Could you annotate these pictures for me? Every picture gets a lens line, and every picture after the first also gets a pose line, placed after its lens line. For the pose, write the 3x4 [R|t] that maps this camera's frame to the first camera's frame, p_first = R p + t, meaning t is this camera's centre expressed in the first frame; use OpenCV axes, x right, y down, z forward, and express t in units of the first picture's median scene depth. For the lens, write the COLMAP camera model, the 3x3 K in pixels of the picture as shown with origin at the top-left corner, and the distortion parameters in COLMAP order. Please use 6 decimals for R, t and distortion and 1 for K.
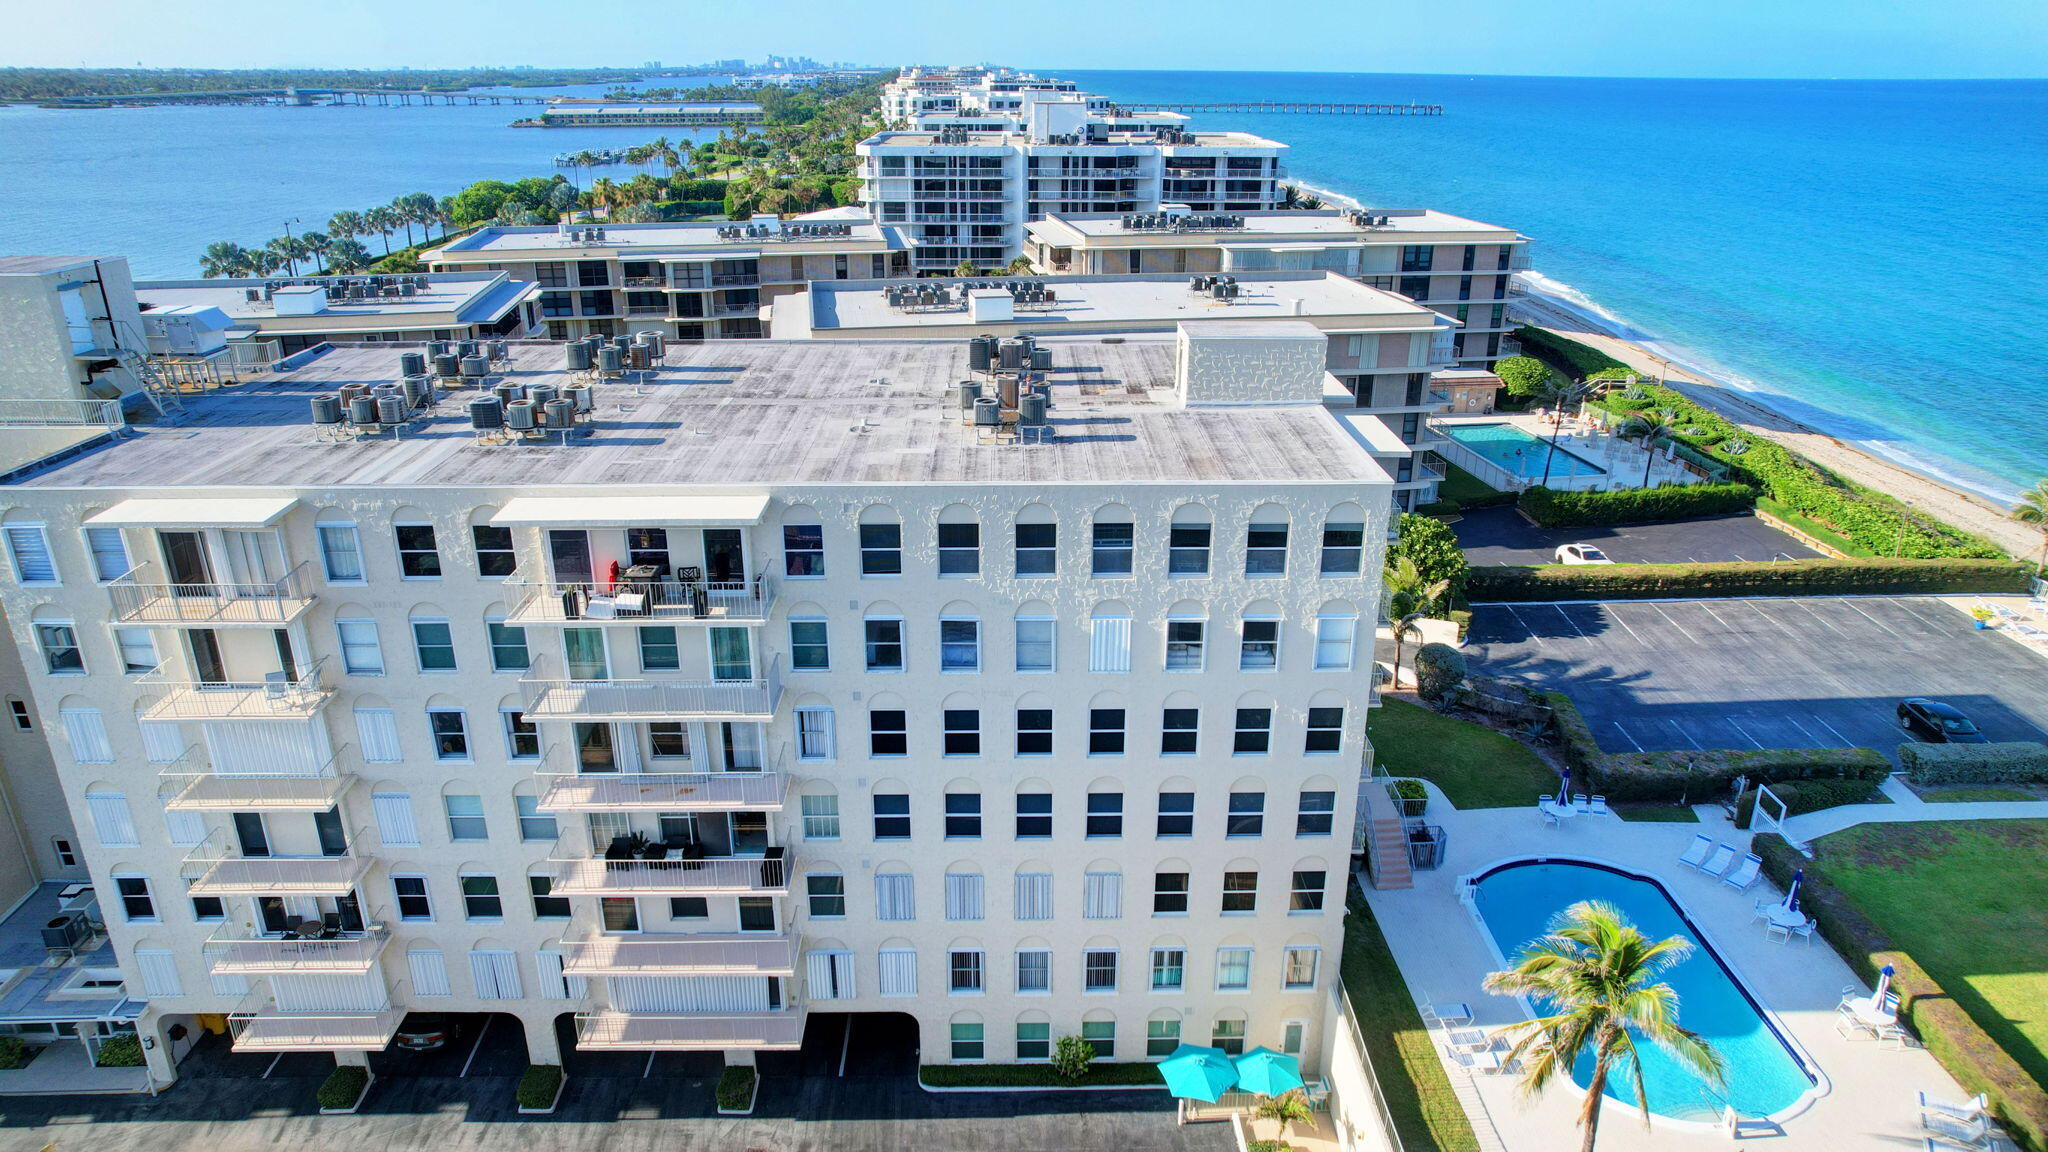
lens RADIAL K [[1309.4, 0, 1028.5], [0, 1309.4, 583.2], [0, 0, 1]] dist [-0.072281, 0.061251]
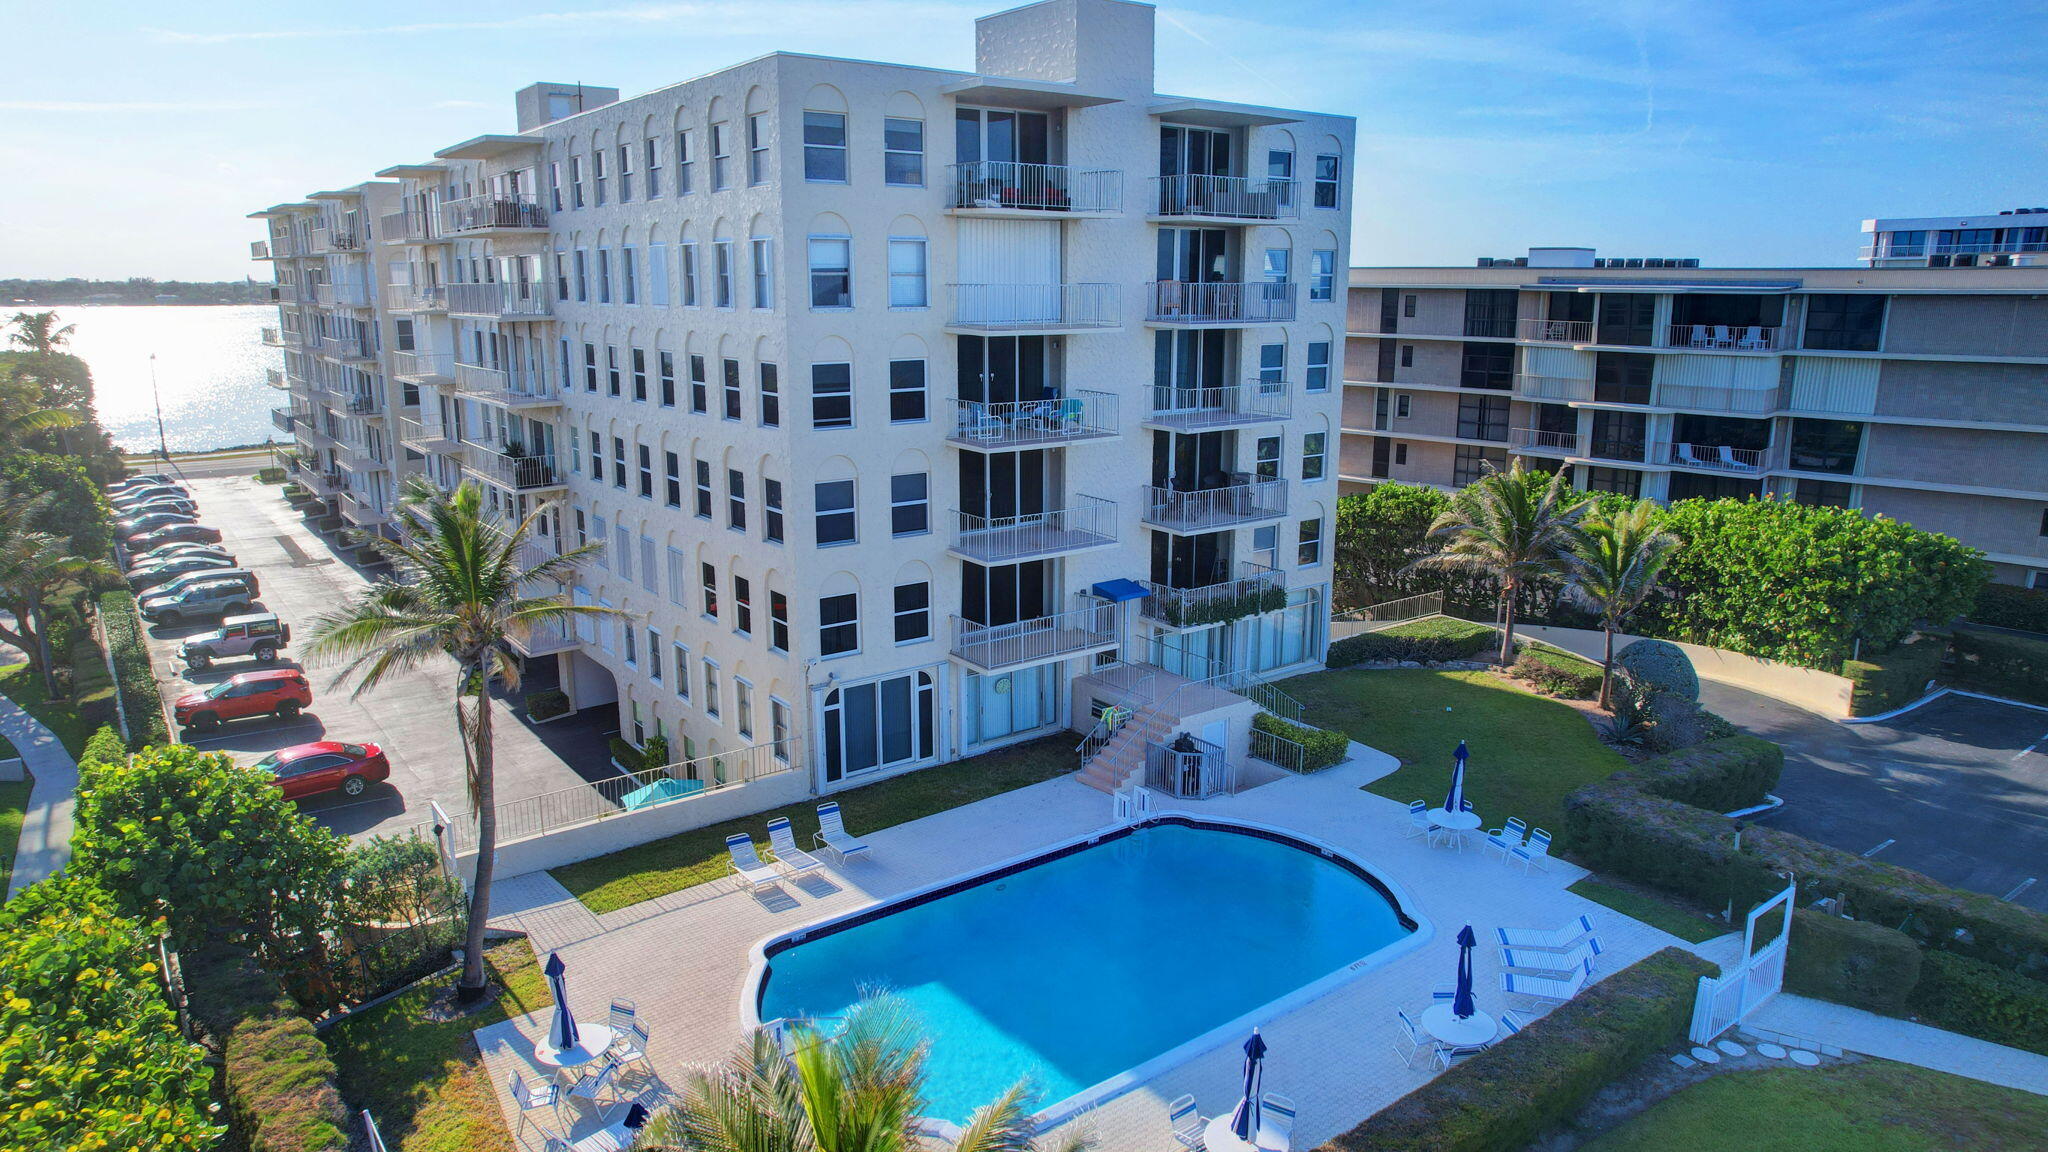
lens RADIAL K [[1309.4, 0, 1028.5], [0, 1309.4, 583.2], [0, 0, 1]] dist [-0.072281, 0.061251]
pose [[0.590784, 0.181061, -0.786252, 0.889963], [-0.299827, 0.953977, -0.005602, 0.164316], [0.749052, 0.239049, 0.617881, 0.586653]]
